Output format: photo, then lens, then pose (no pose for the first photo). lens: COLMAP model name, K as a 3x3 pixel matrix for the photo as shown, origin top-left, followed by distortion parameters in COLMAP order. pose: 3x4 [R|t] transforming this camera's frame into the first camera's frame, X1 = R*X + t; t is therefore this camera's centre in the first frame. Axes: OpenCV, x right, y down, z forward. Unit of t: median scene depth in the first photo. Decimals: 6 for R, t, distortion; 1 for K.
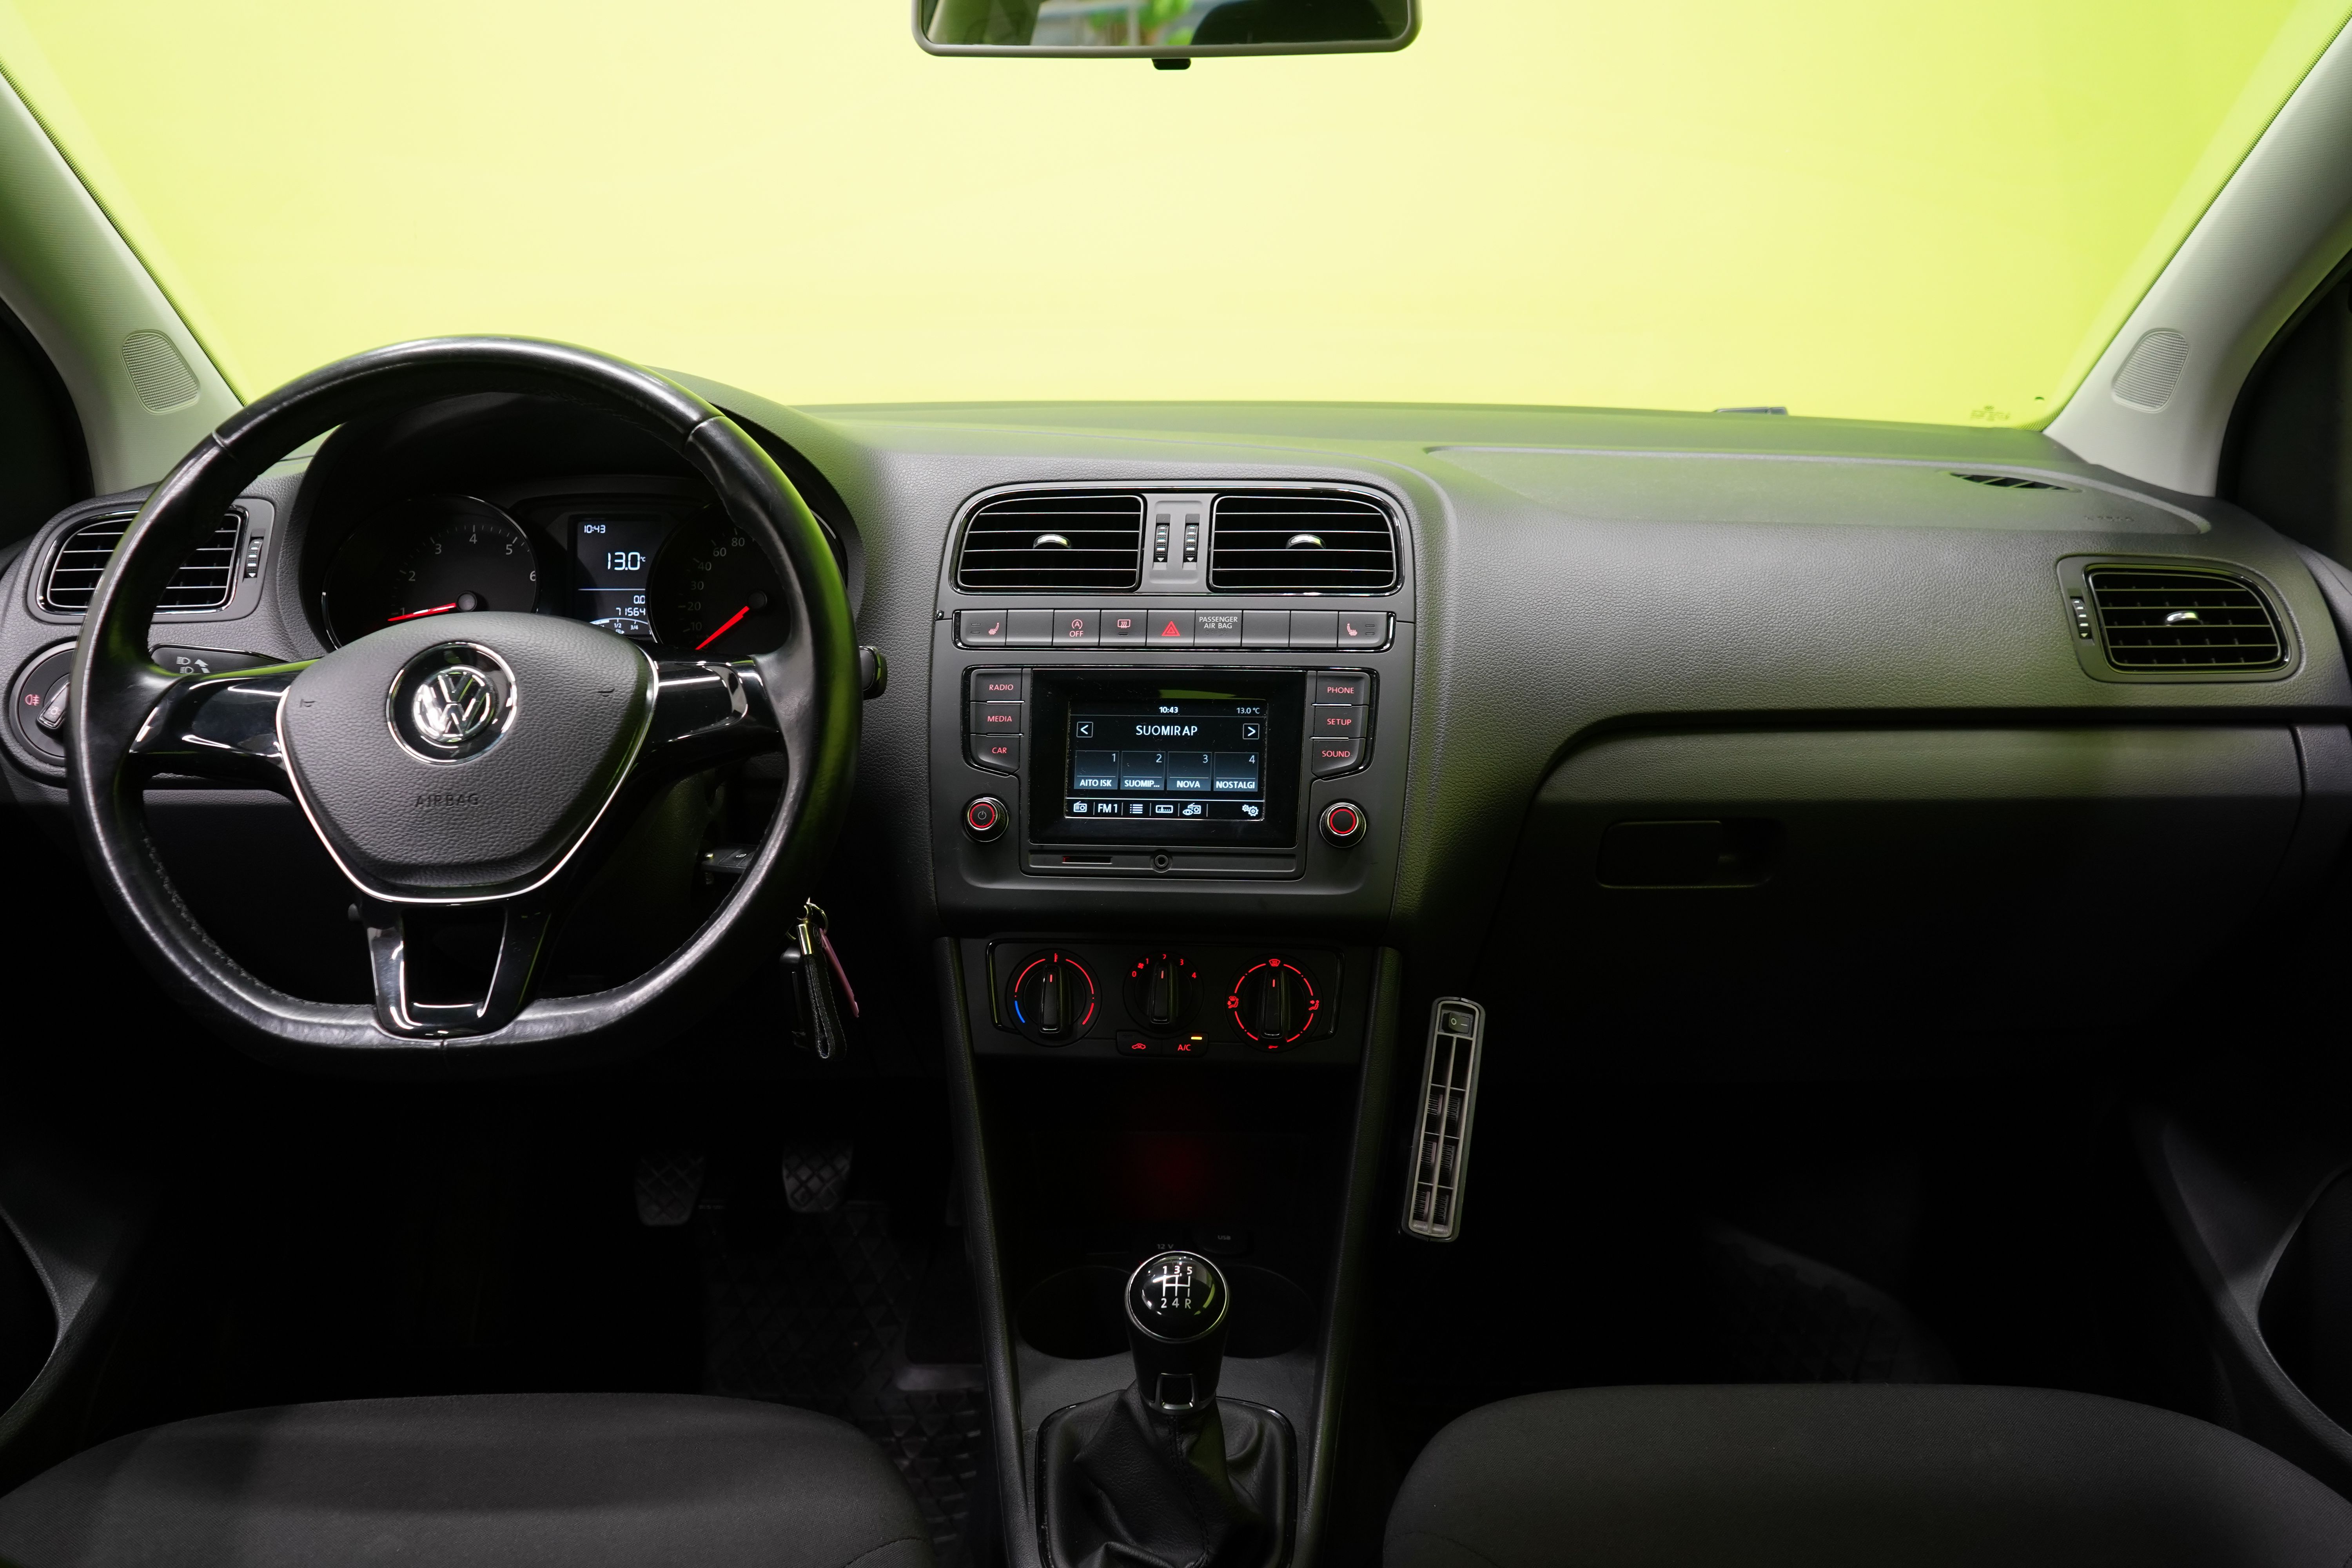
lens RADIAL K [[1877.2, 0, 1176.0], [0, 1877.2, 784.0], [0, 0, 1]] dist [-0.005551, -0.002424]
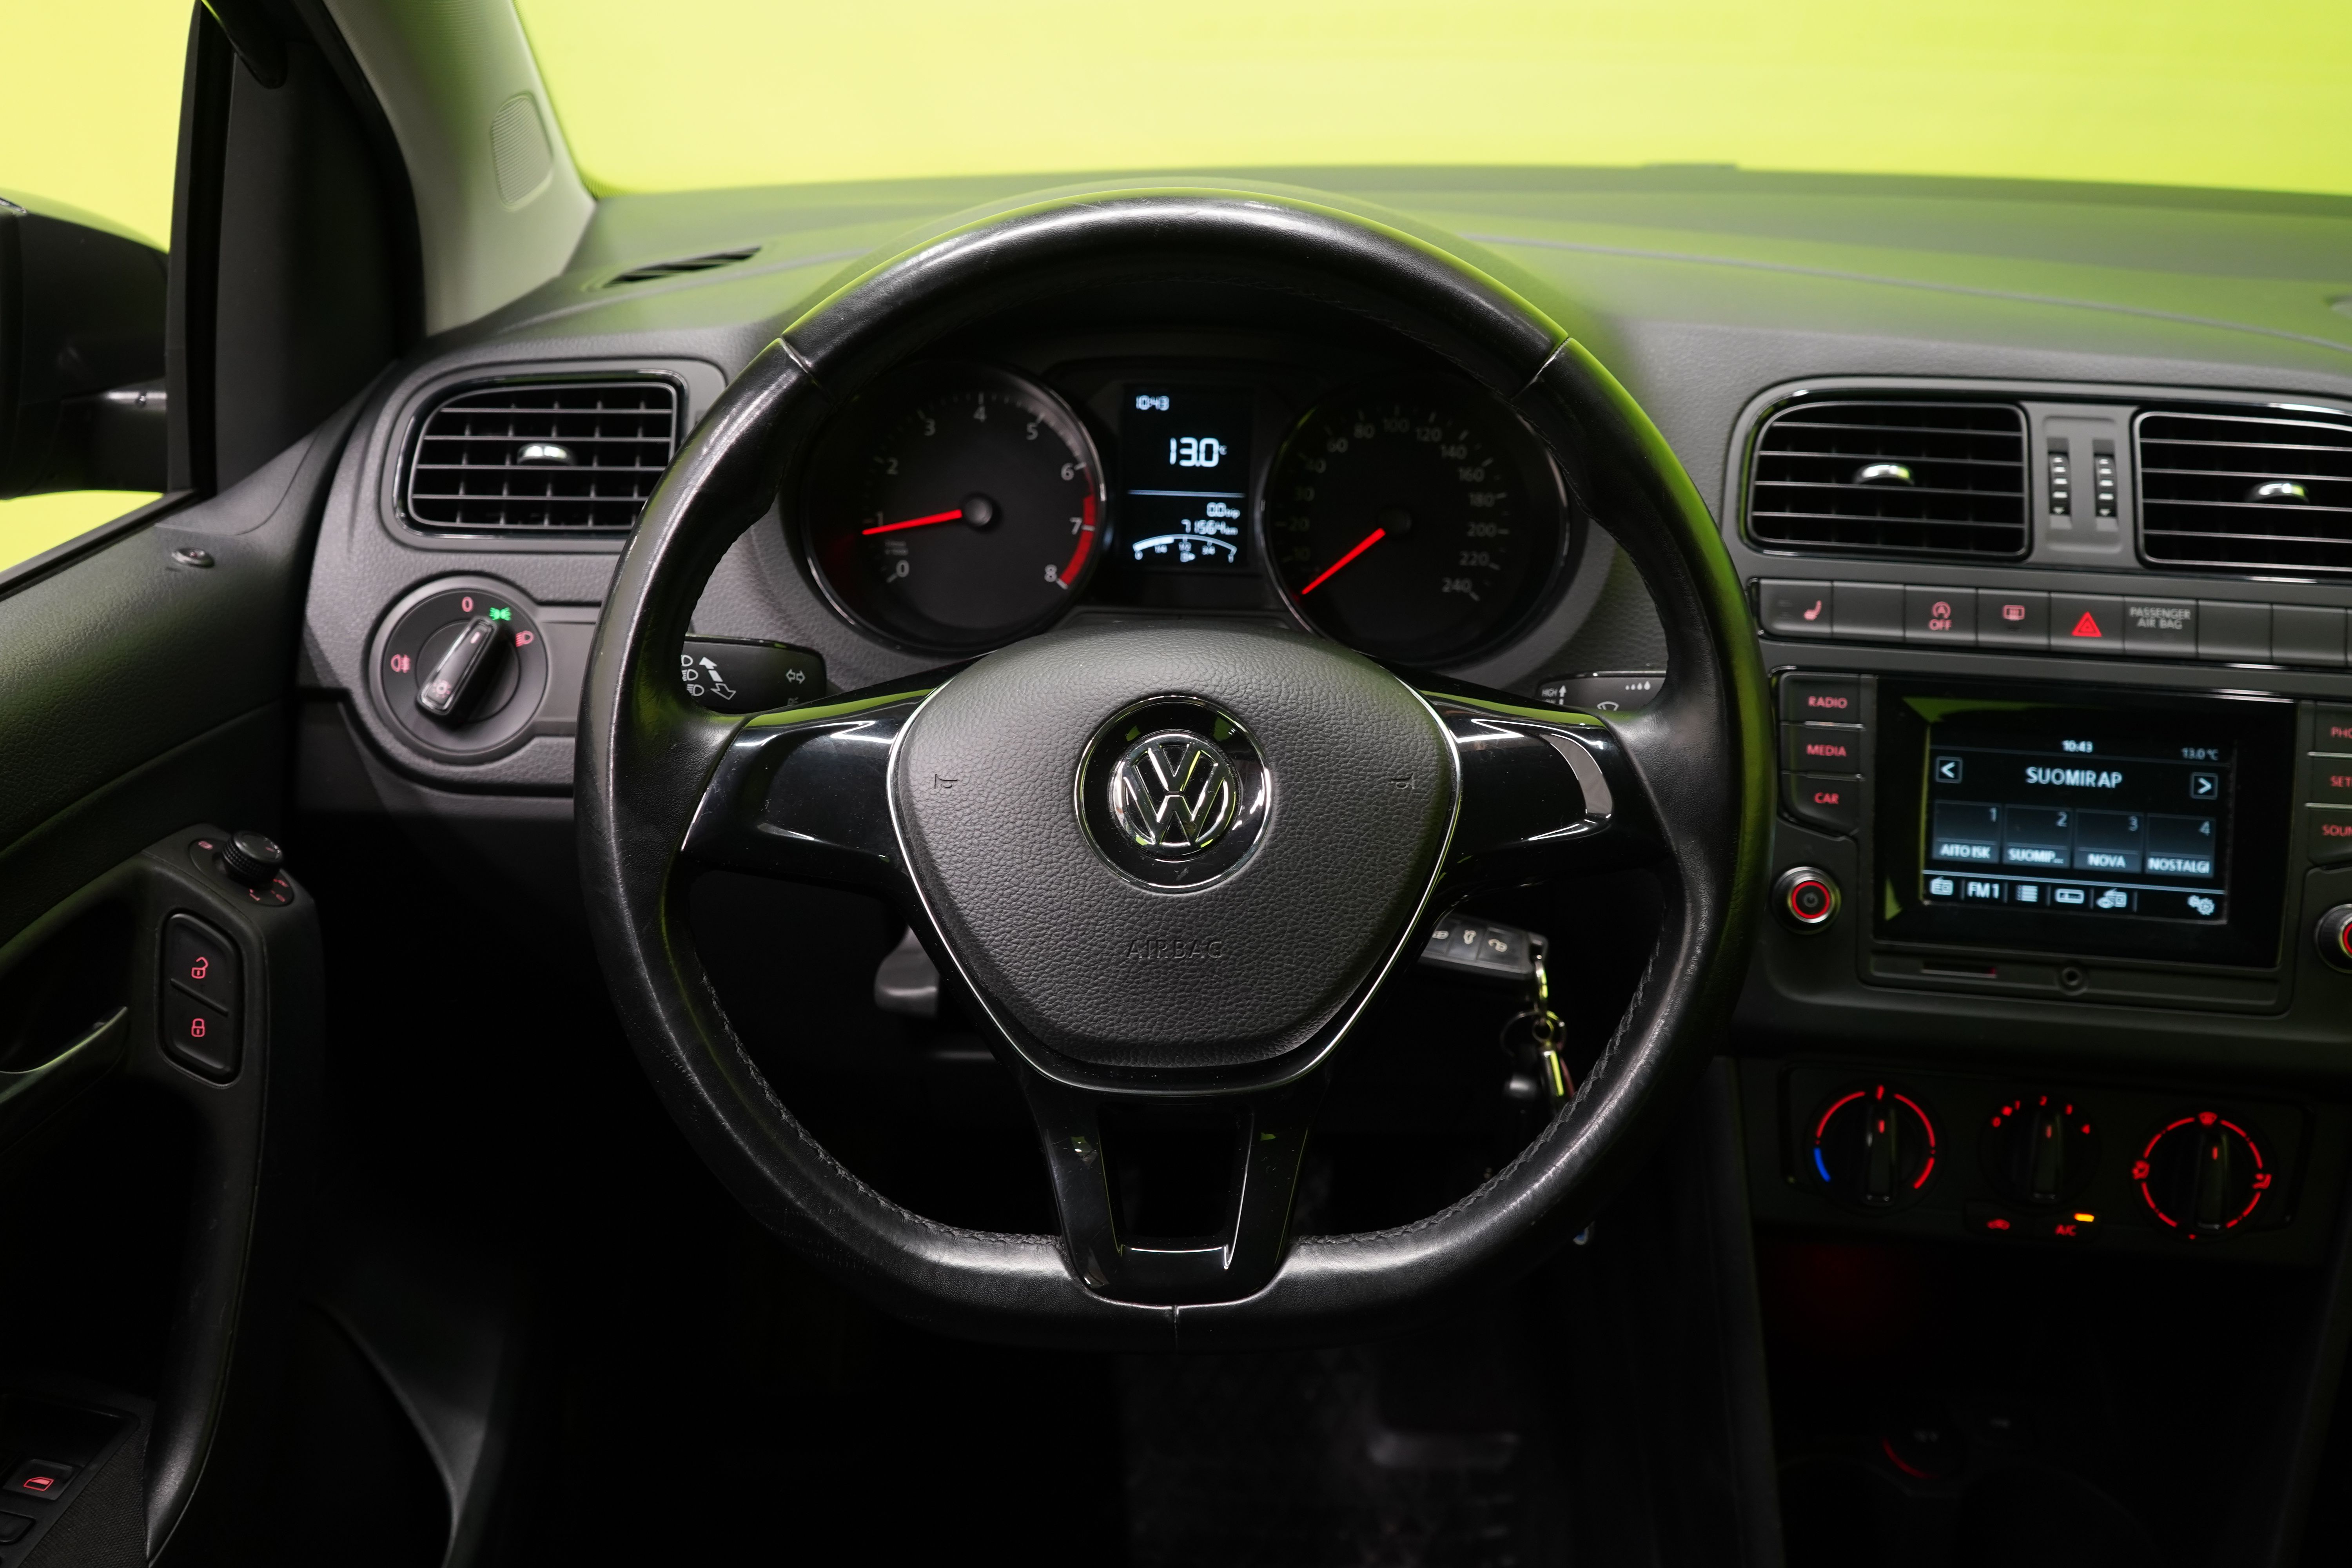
lens RADIAL K [[2122.4, 0, 1176.0], [0, 2122.4, 784.0], [0, 0, 1]] dist [0.000632, 0.001140]
pose [[0.999178, 0.036162, -0.018326, -0.315091], [-0.032586, 0.985312, 0.167629, -0.144181], [0.024119, -0.166894, 0.985680, 0.233069]]
